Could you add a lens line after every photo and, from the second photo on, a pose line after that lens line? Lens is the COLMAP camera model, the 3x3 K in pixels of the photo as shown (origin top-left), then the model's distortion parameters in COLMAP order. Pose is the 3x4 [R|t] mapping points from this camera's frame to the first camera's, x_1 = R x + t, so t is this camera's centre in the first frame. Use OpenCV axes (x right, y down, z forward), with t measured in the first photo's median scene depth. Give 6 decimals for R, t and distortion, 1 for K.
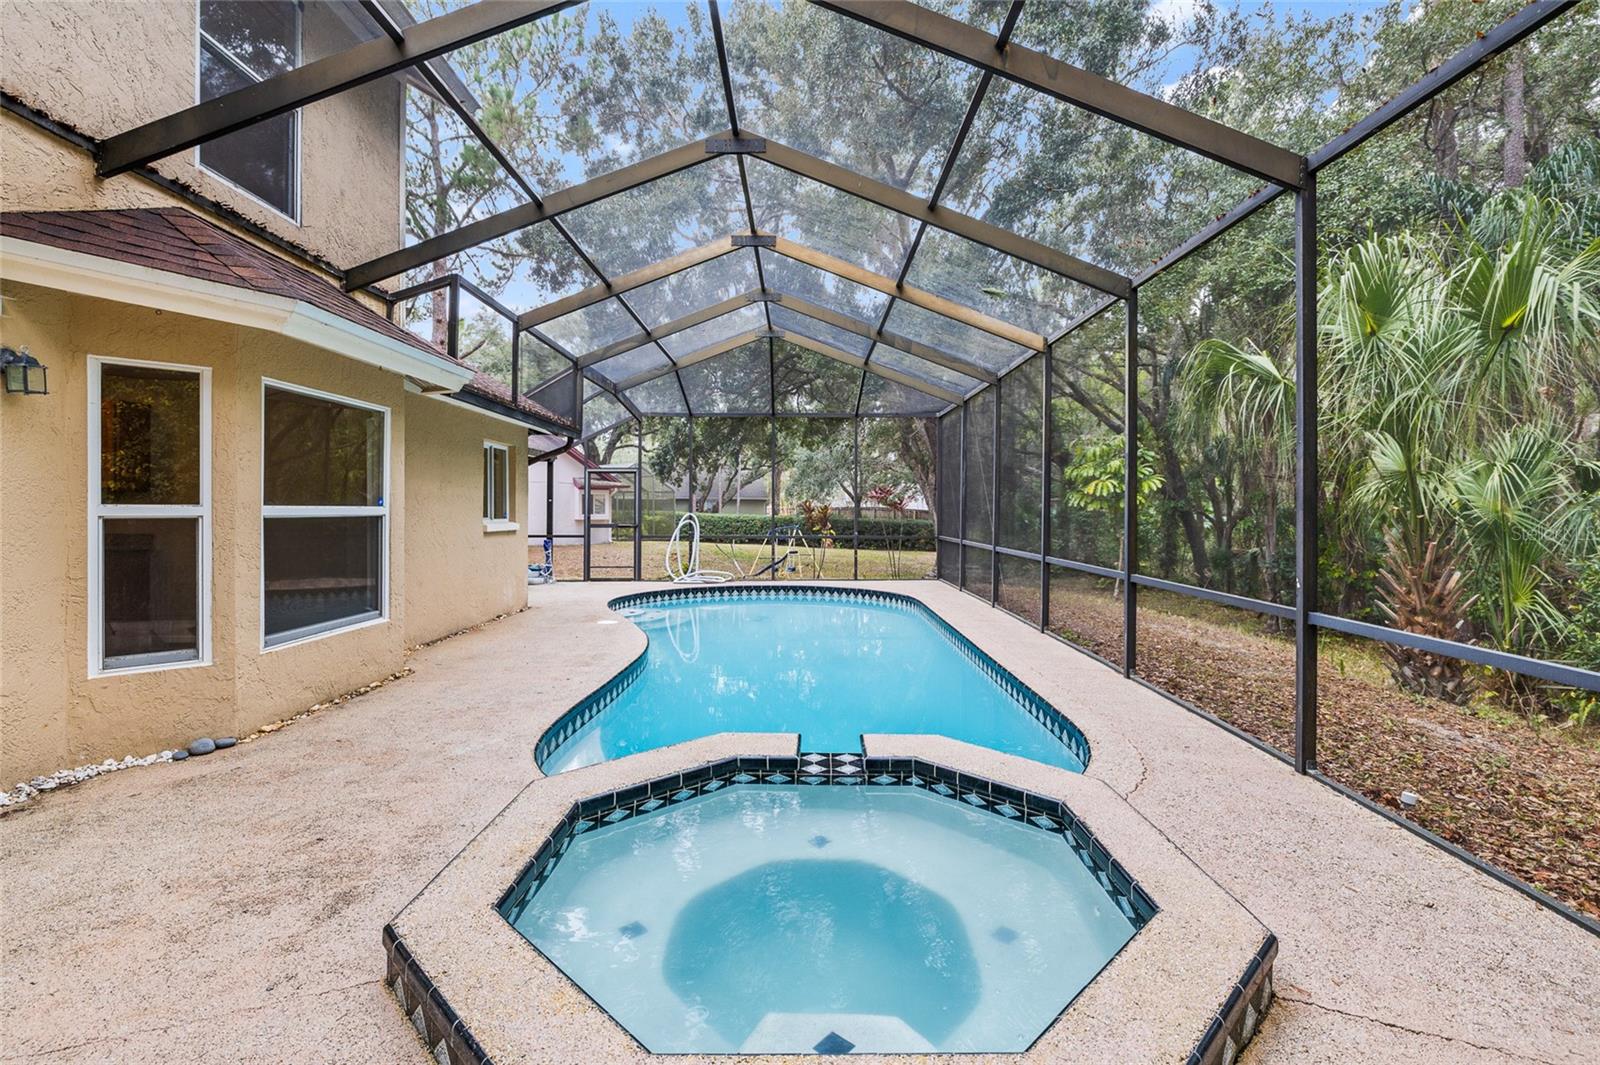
lens RADIAL K [[746.6, 0, 800.4], [0, 746.6, 512.3], [0, 0, 1]] dist [-0.003586, 0.000124]
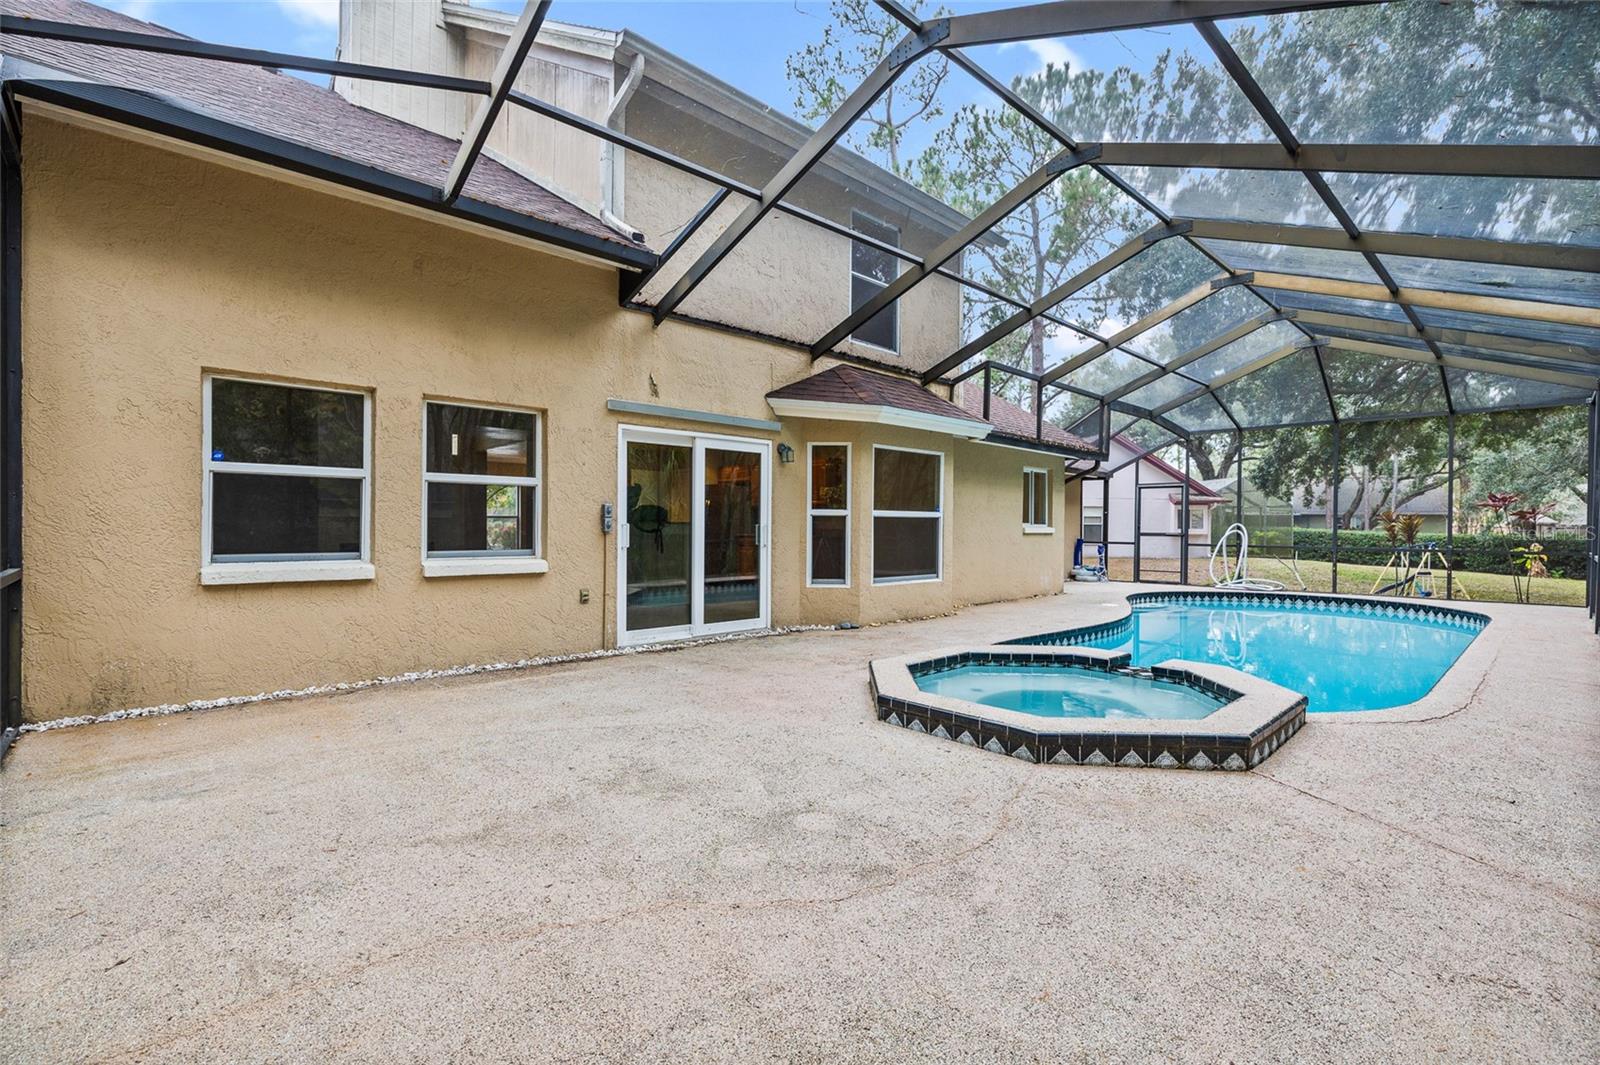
lens RADIAL K [[718.5, 0, 803.2], [0, 718.5, 529.7], [0, 0, 1]] dist [-0.009722, -0.000402]
pose [[0.687298, 0.007288, -0.726339, 0.386822], [-0.007771, 0.999966, 0.002680, 0.028774], [0.726334, 0.003802, 0.687331, -0.316341]]
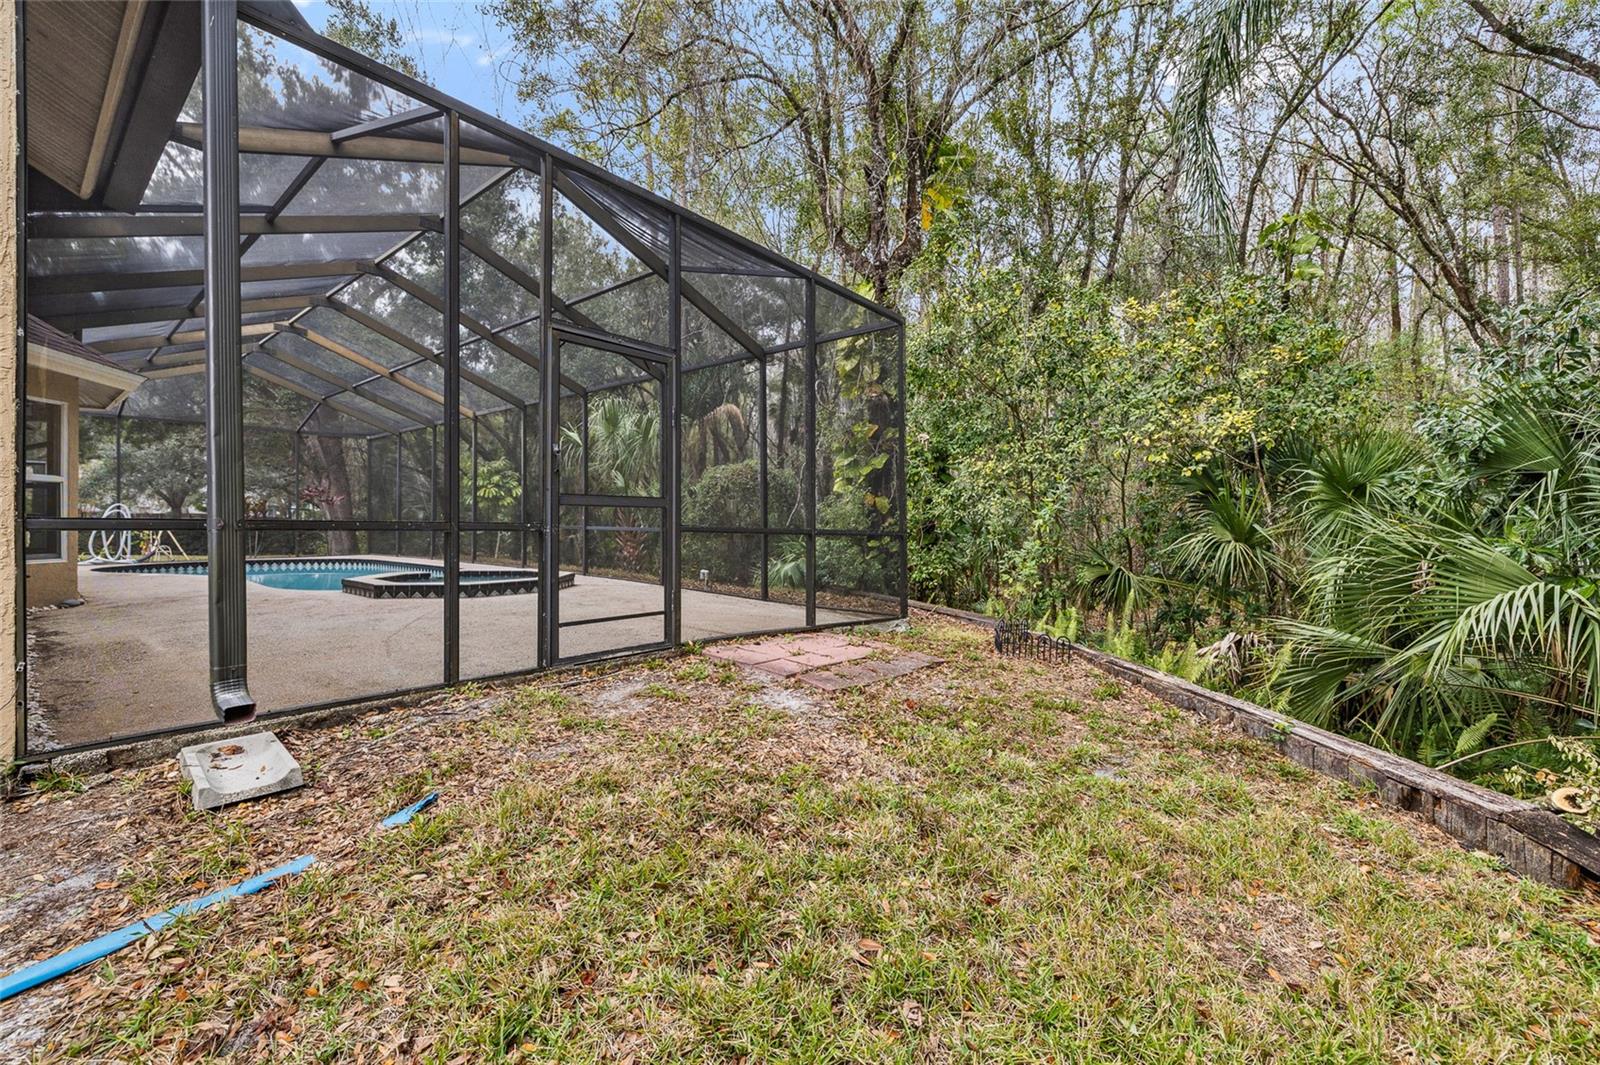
lens RADIAL K [[670.1, 0, 800.4], [0, 670.1, 526.3], [0, 0, 1]] dist [0.001244, 0.000239]
pose [[0.635747, -0.004664, 0.771884, -0.646703], [0.002248, 0.999989, 0.004190, 0.080013], [-0.771894, -0.000929, 0.635750, -1.042285]]
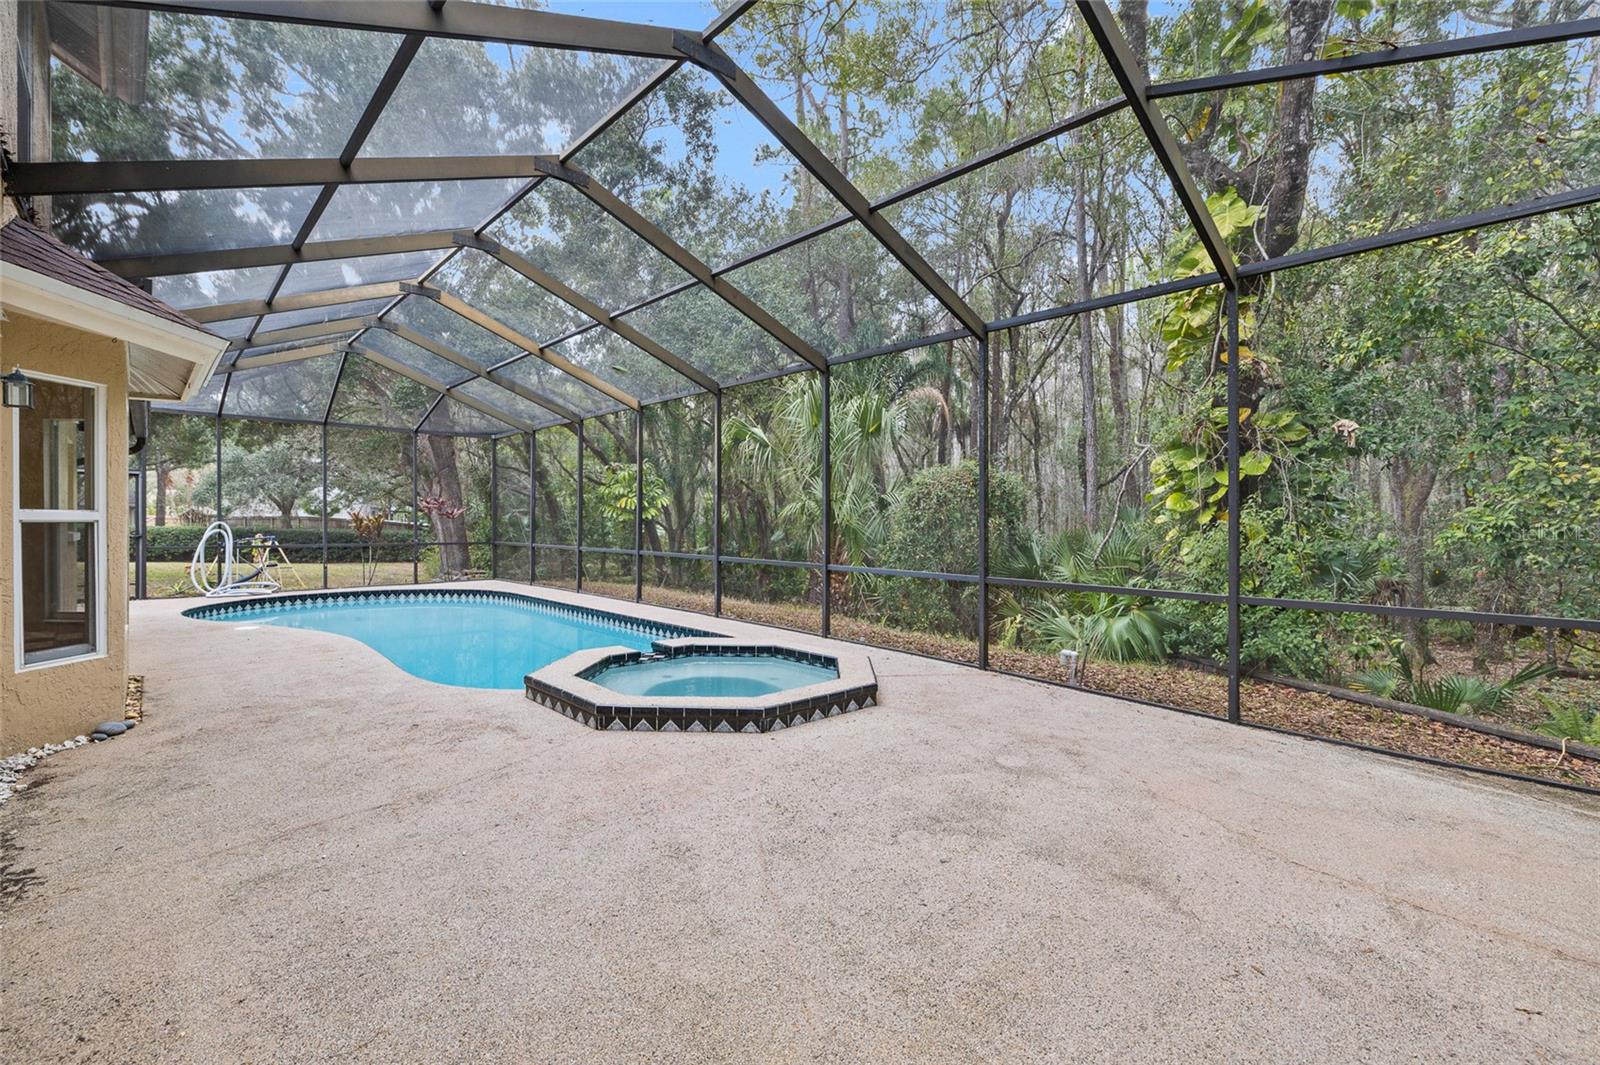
lens RADIAL K [[718.5, 0, 803.2], [0, 718.5, 529.7], [0, 0, 1]] dist [-0.009722, -0.000402]
pose [[0.726897, -0.006687, 0.686714, -0.535910], [0.000115, 0.999954, 0.009616, 0.005891], [-0.686746, -0.006910, 0.726864, -0.326328]]
